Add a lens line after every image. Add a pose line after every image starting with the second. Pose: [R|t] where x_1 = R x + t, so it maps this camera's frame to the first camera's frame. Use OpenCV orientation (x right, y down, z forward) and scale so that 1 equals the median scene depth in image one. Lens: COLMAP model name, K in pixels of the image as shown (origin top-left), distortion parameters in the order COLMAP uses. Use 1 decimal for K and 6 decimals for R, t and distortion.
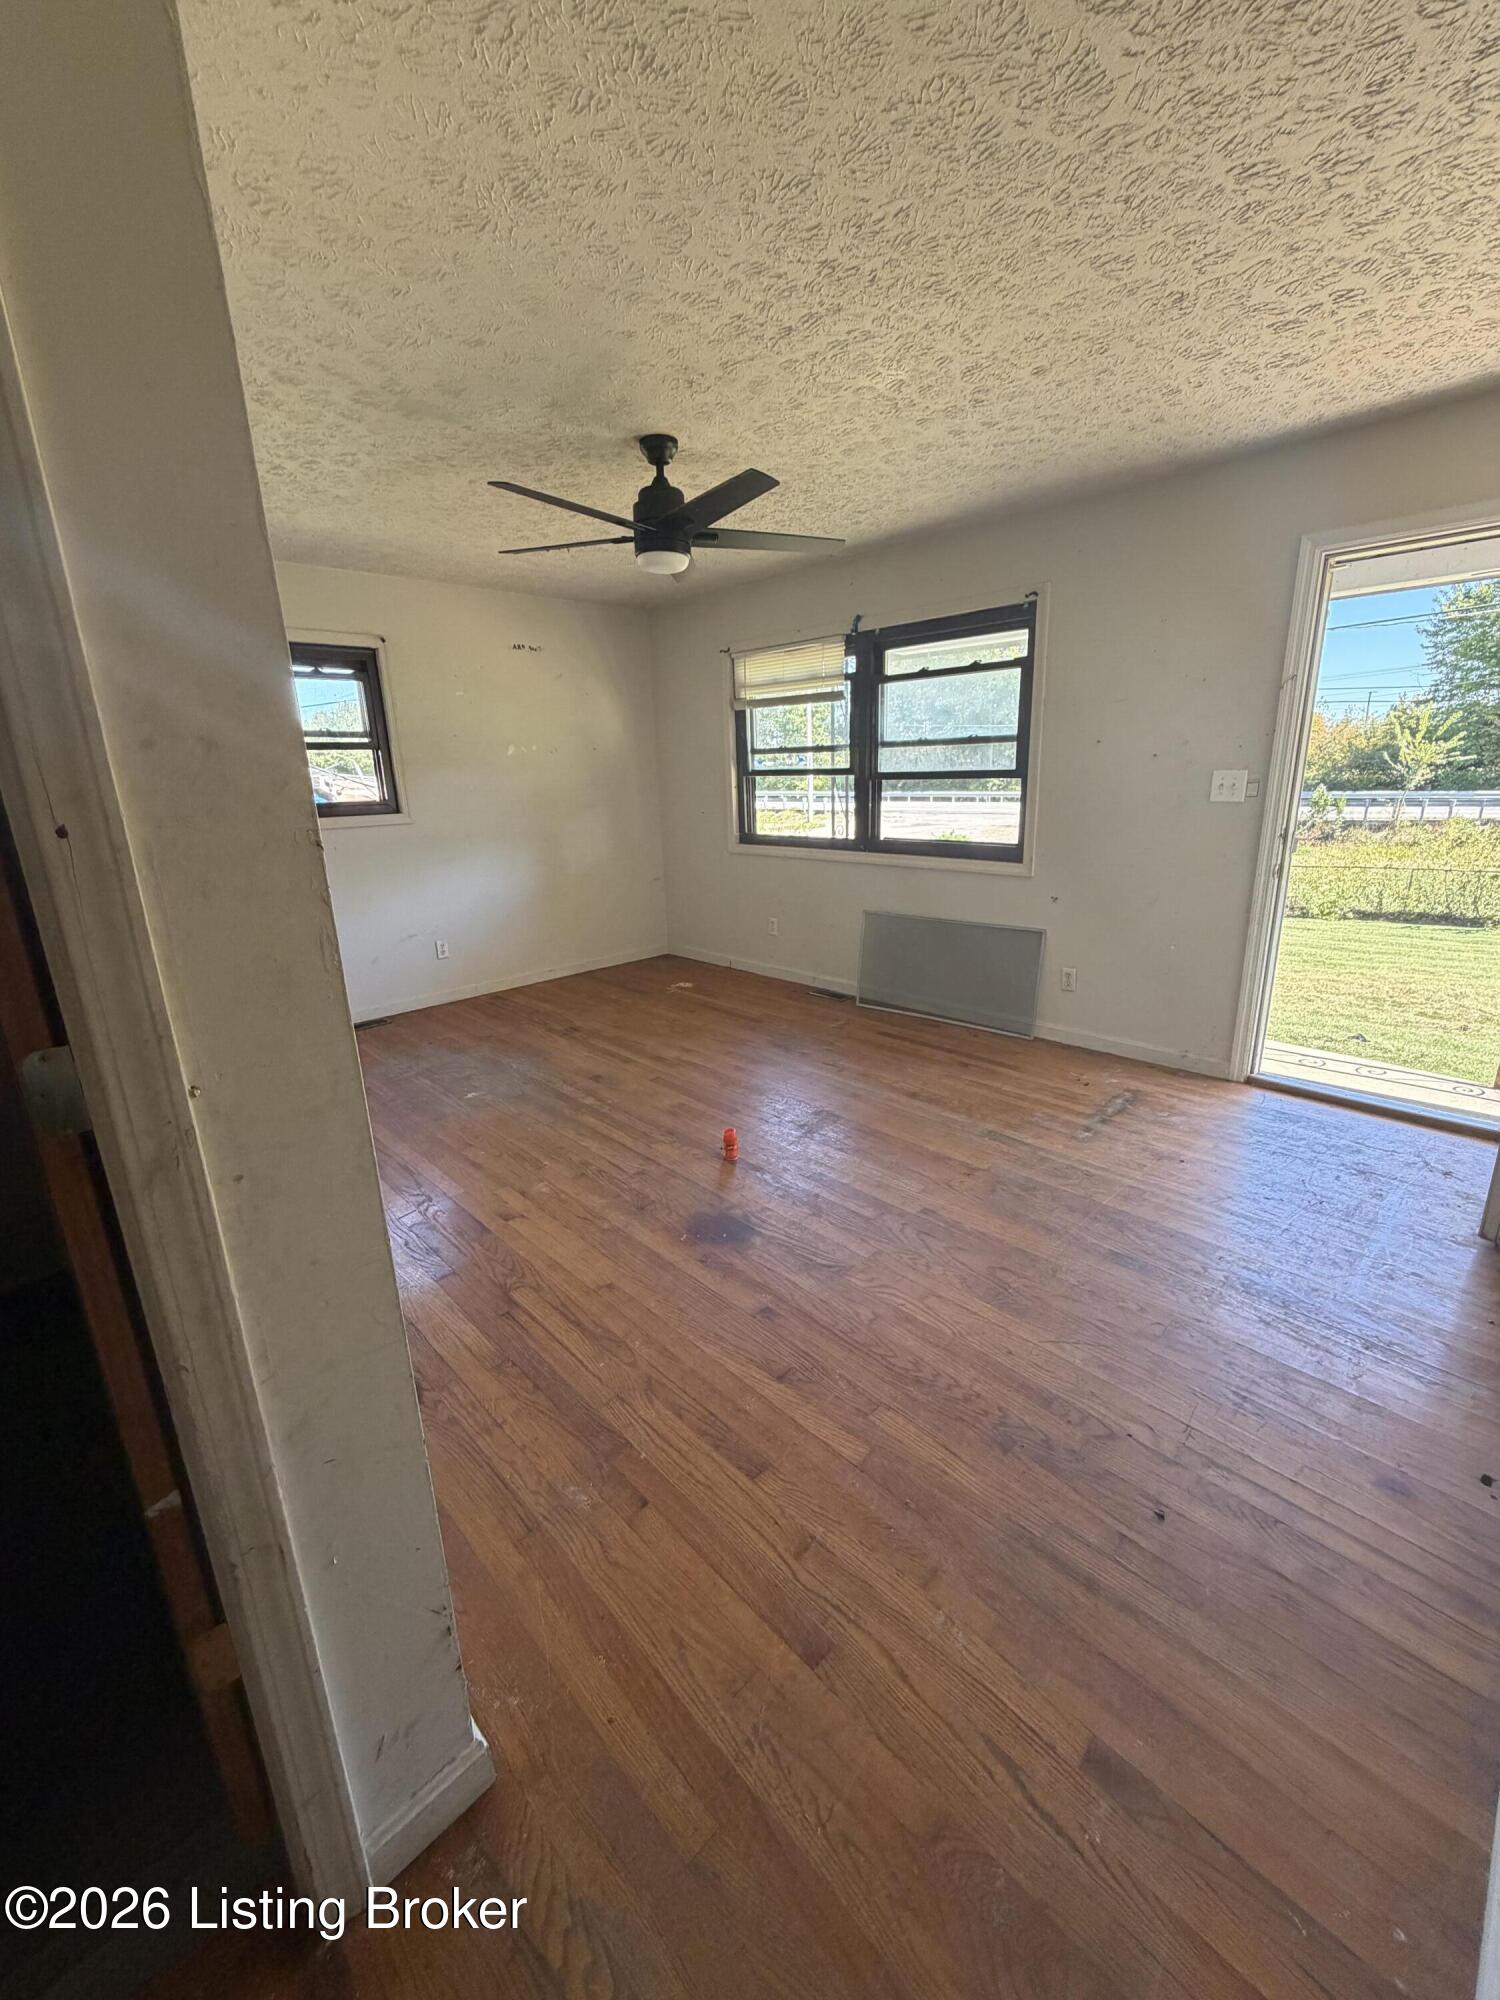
lens RADIAL K [[798.8, 0, 757.0], [0, 798.8, 987.0], [0, 0, 1]] dist [0.001267, -0.000245]
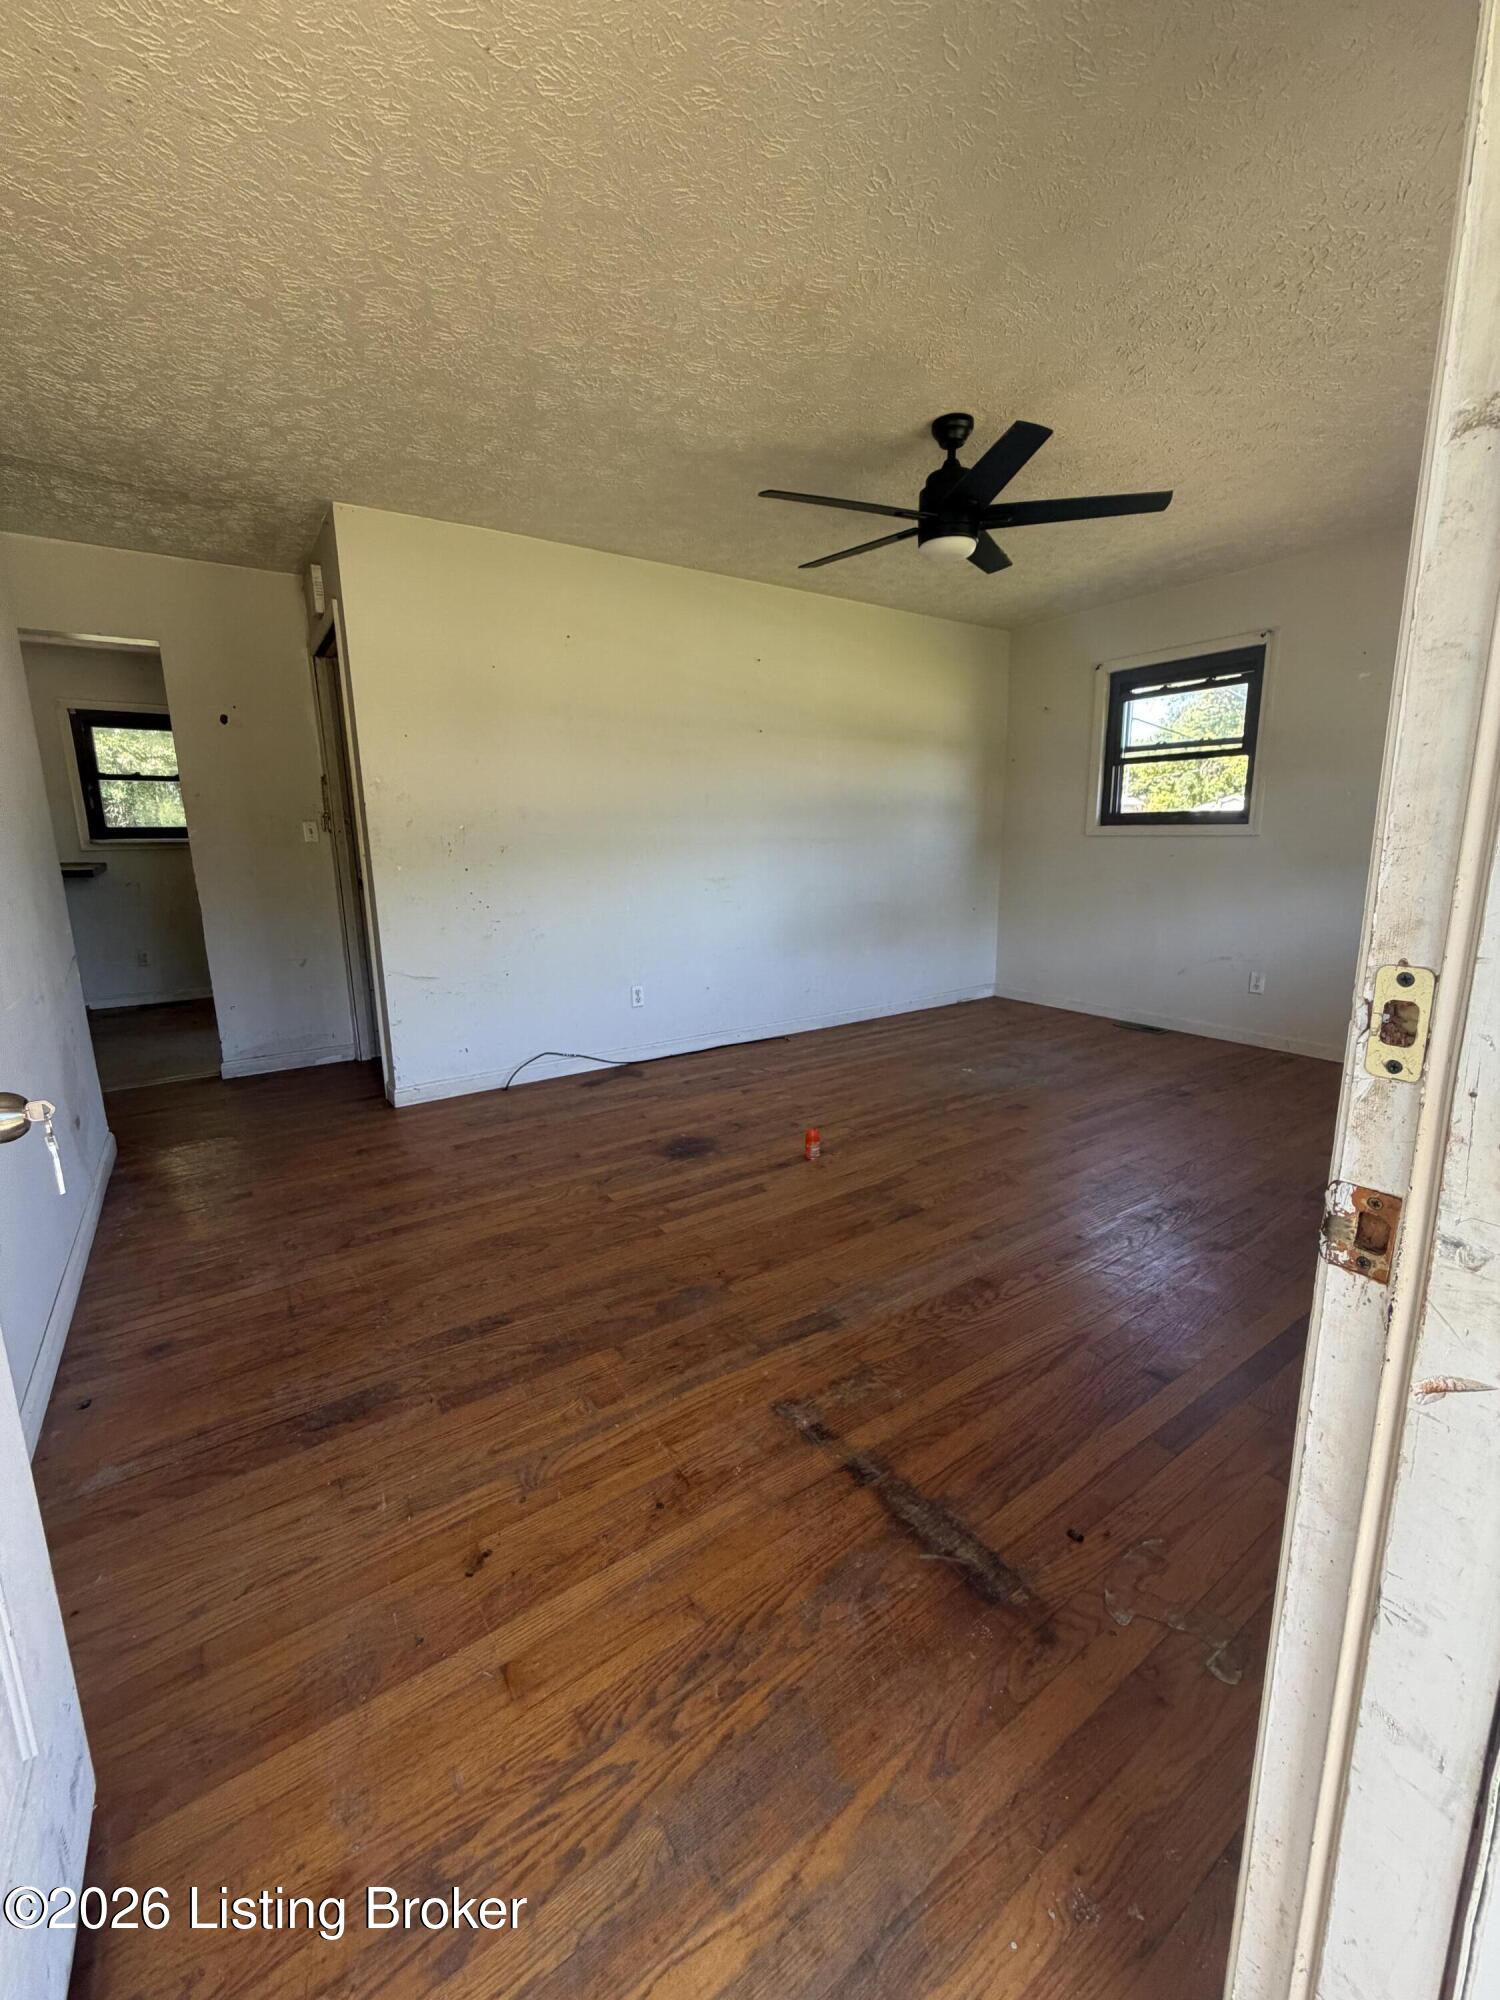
lens RADIAL K [[798.8, 0, 758.1], [0, 798.8, 998.6], [0, 0, 1]] dist [0.001267, -0.000245]
pose [[-0.170677, 0.229038, -0.958338, 0.808394], [-0.239422, 0.933819, 0.265818, -0.202221], [0.955796, 0.274816, -0.104544, 0.884578]]
